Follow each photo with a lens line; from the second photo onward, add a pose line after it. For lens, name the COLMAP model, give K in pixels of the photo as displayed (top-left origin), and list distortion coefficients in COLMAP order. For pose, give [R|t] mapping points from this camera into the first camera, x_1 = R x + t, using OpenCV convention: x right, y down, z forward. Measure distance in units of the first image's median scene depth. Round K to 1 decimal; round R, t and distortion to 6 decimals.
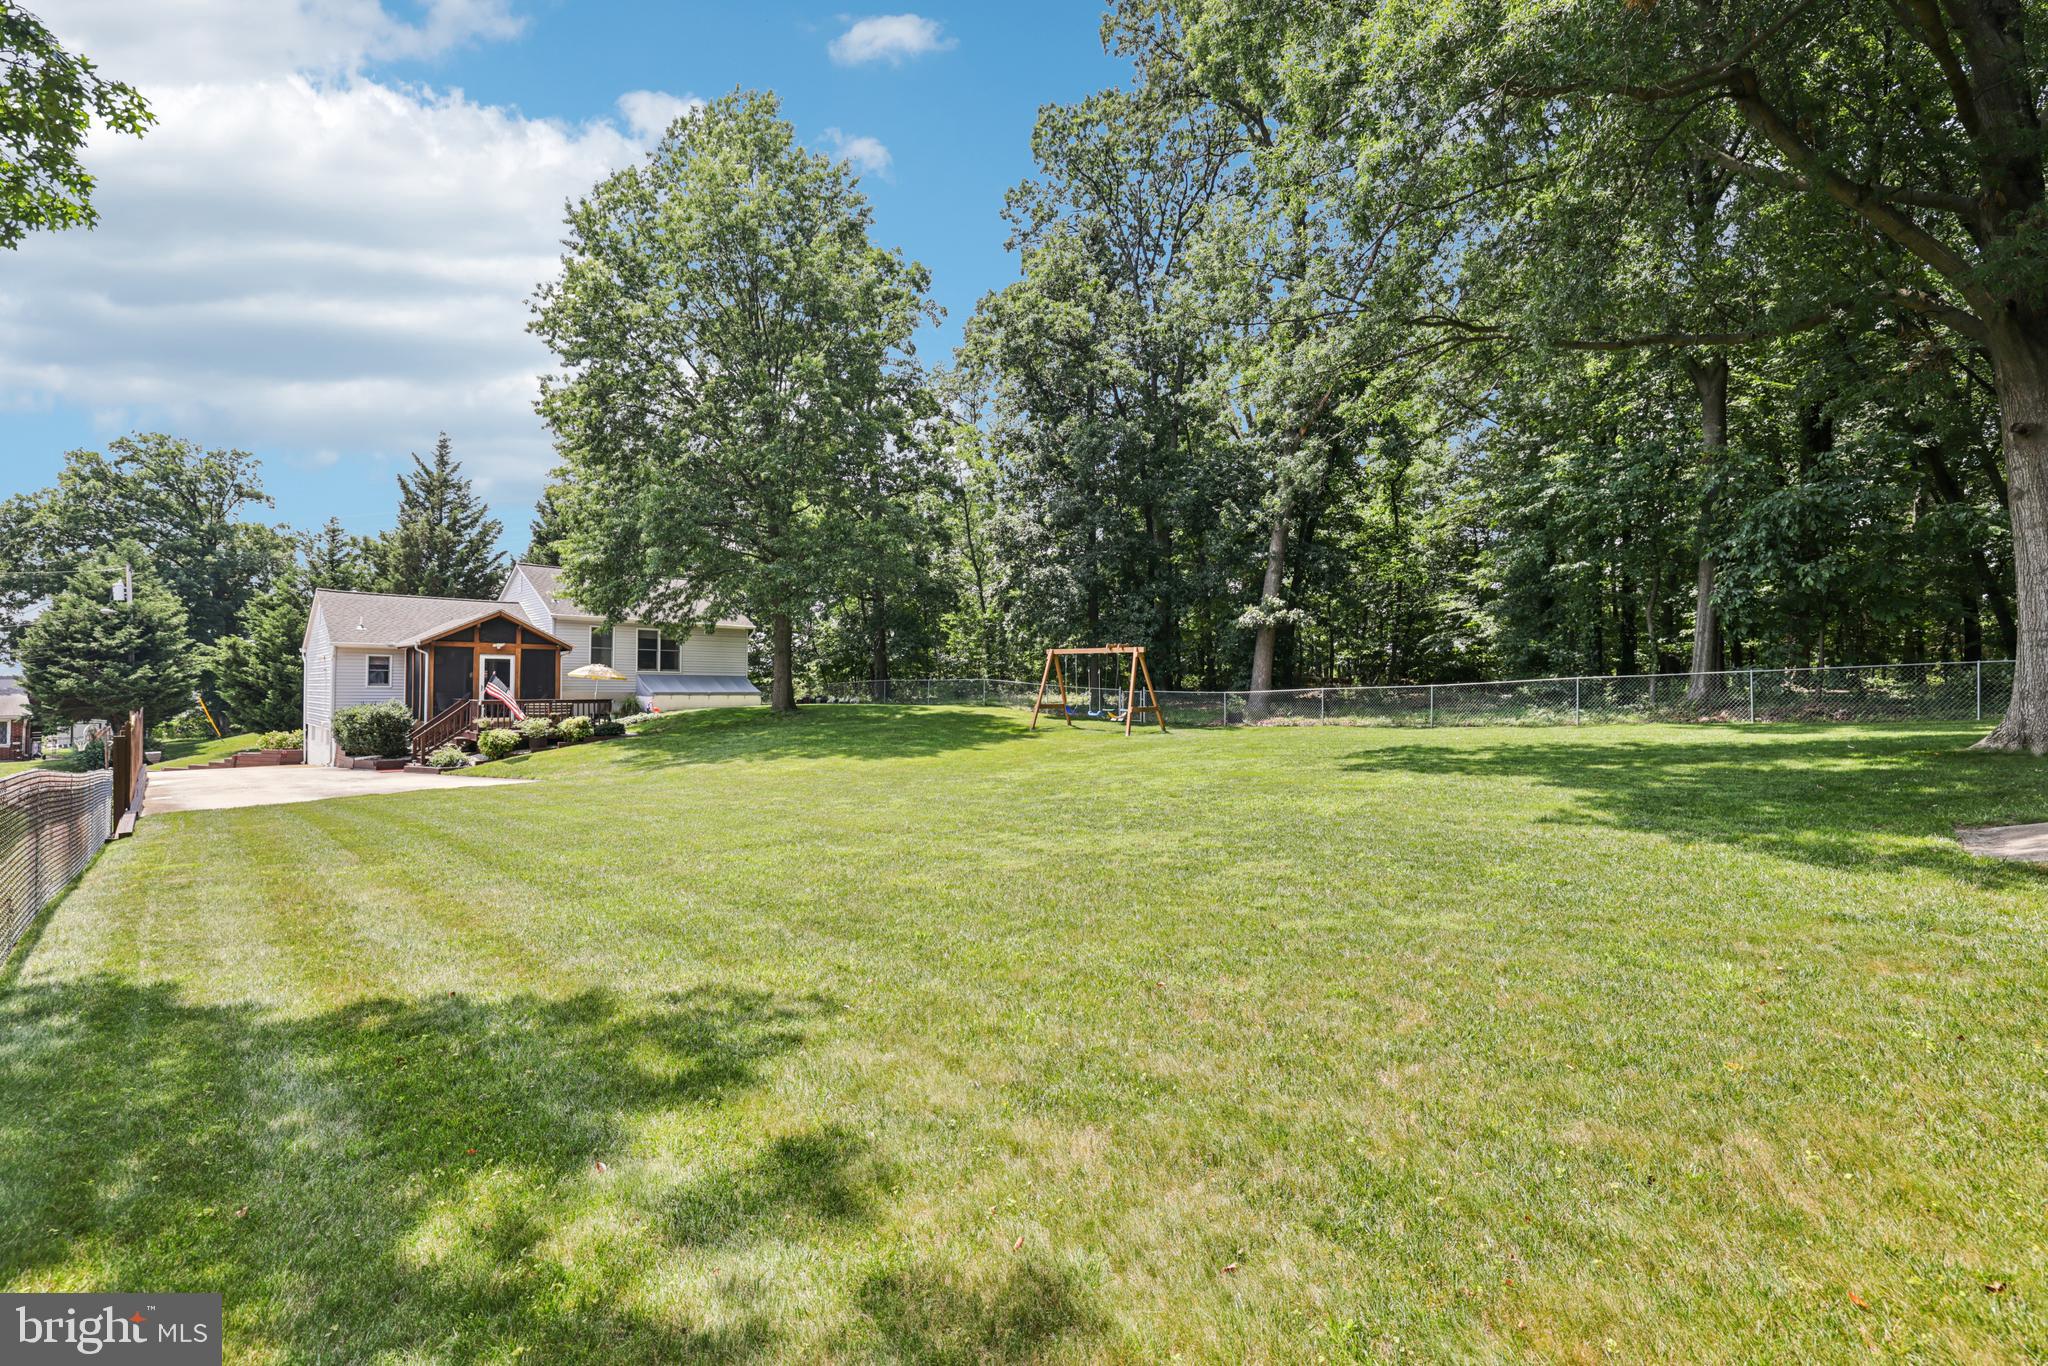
lens RADIAL K [[876.6, 0, 999.4], [0, 876.6, 648.9], [0, 0, 1]] dist [-0.001333, 0.000790]
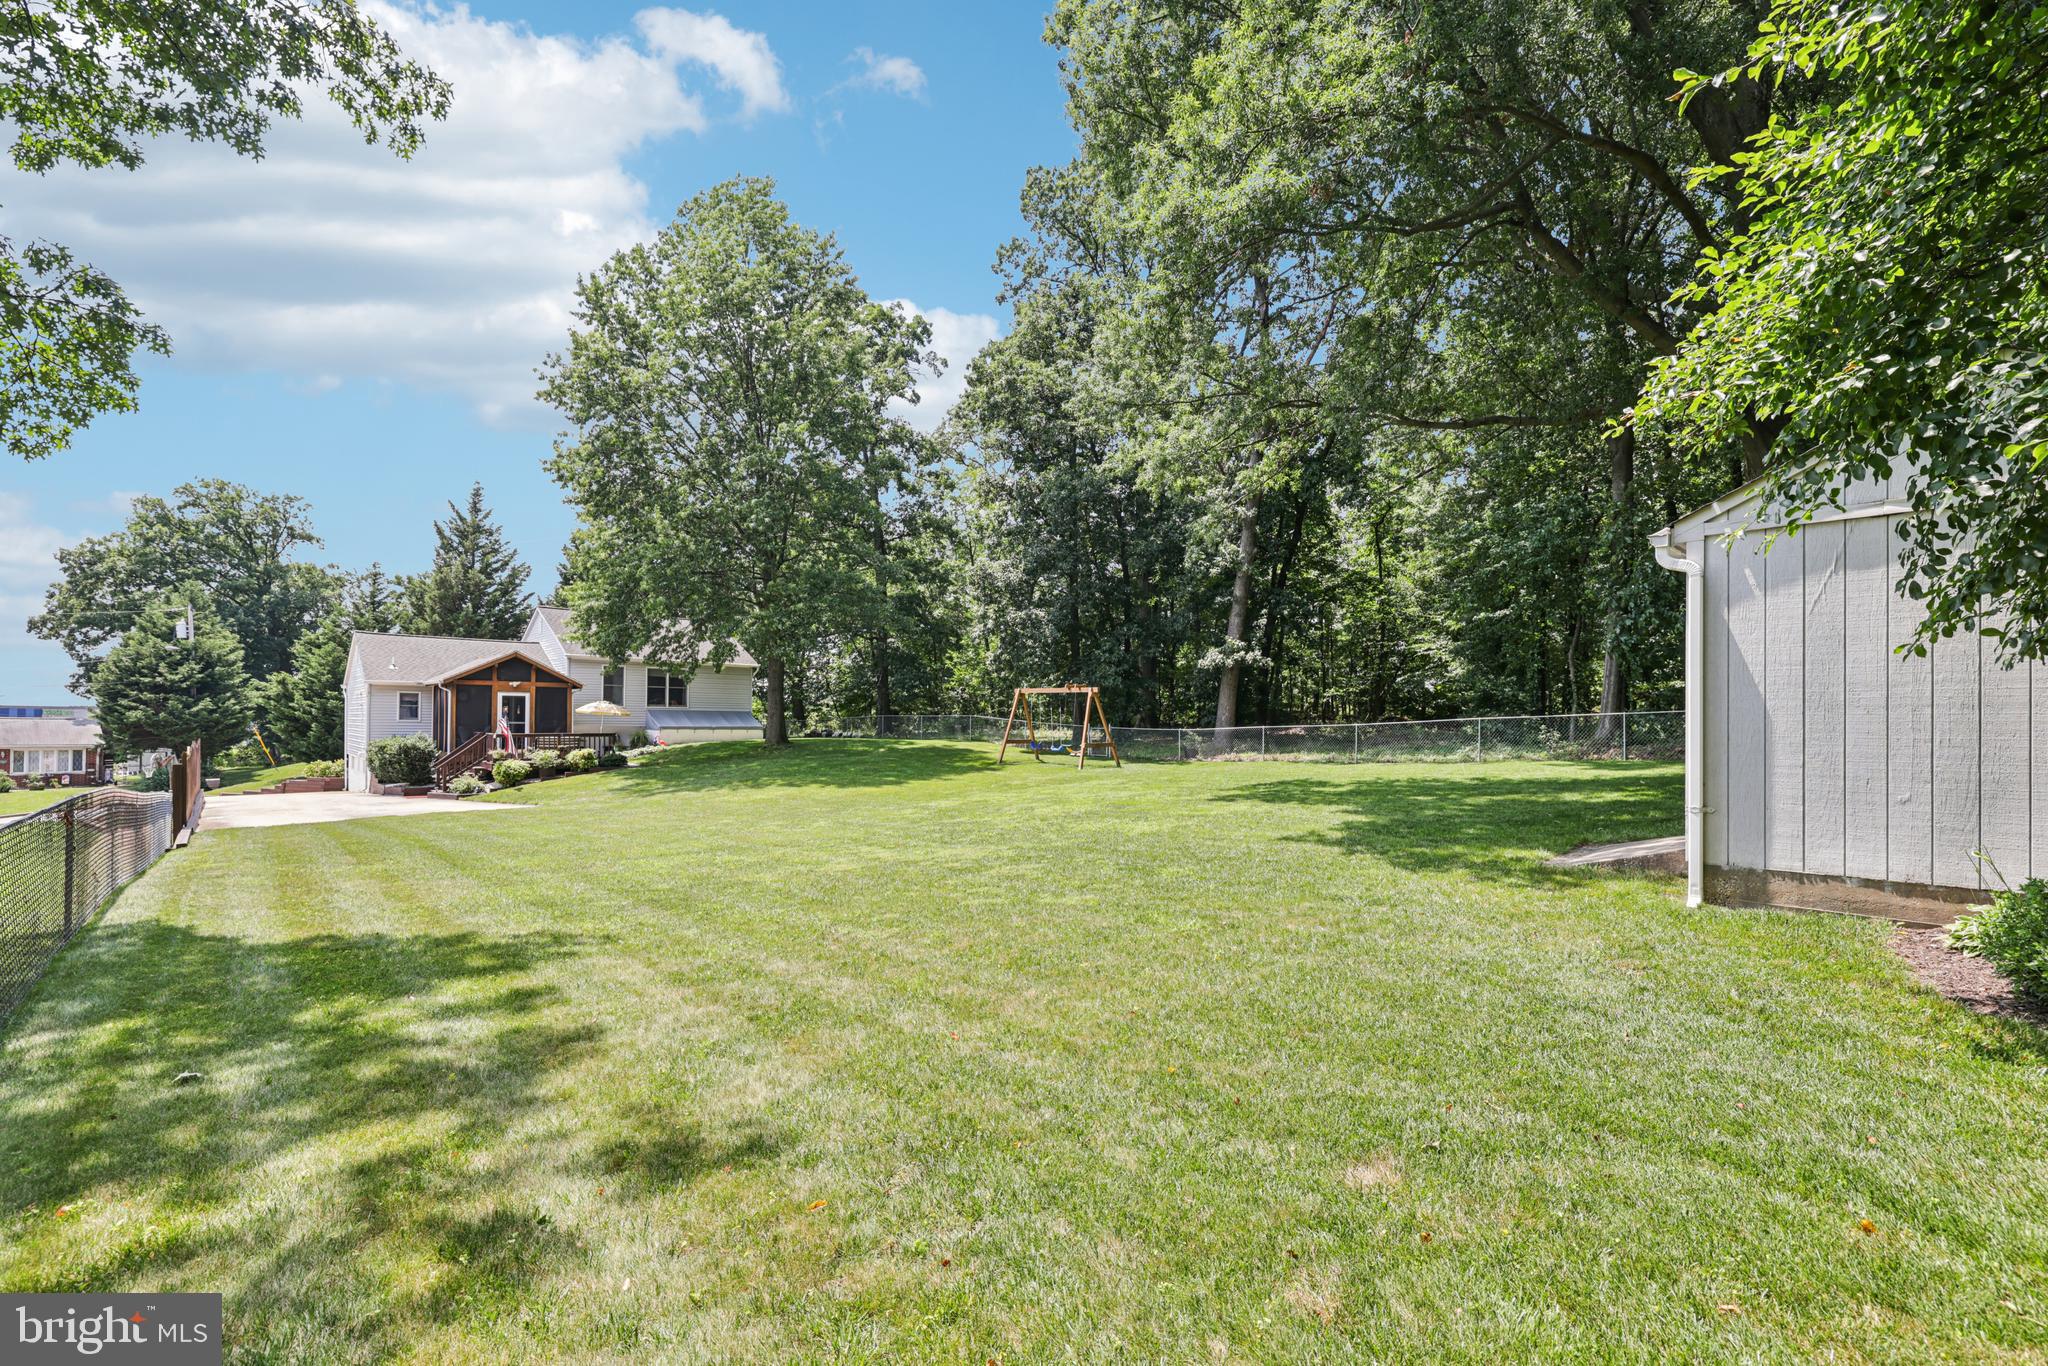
lens RADIAL K [[888.8, 0, 1017.8], [0, 888.8, 688.0], [0, 0, 1]] dist [0.000911, 0.000371]
pose [[0.999361, 0.003074, -0.035614, 0.079956], [-0.002806, 0.999967, 0.007579, -0.007152], [0.035636, -0.007474, 0.999337, -0.074222]]
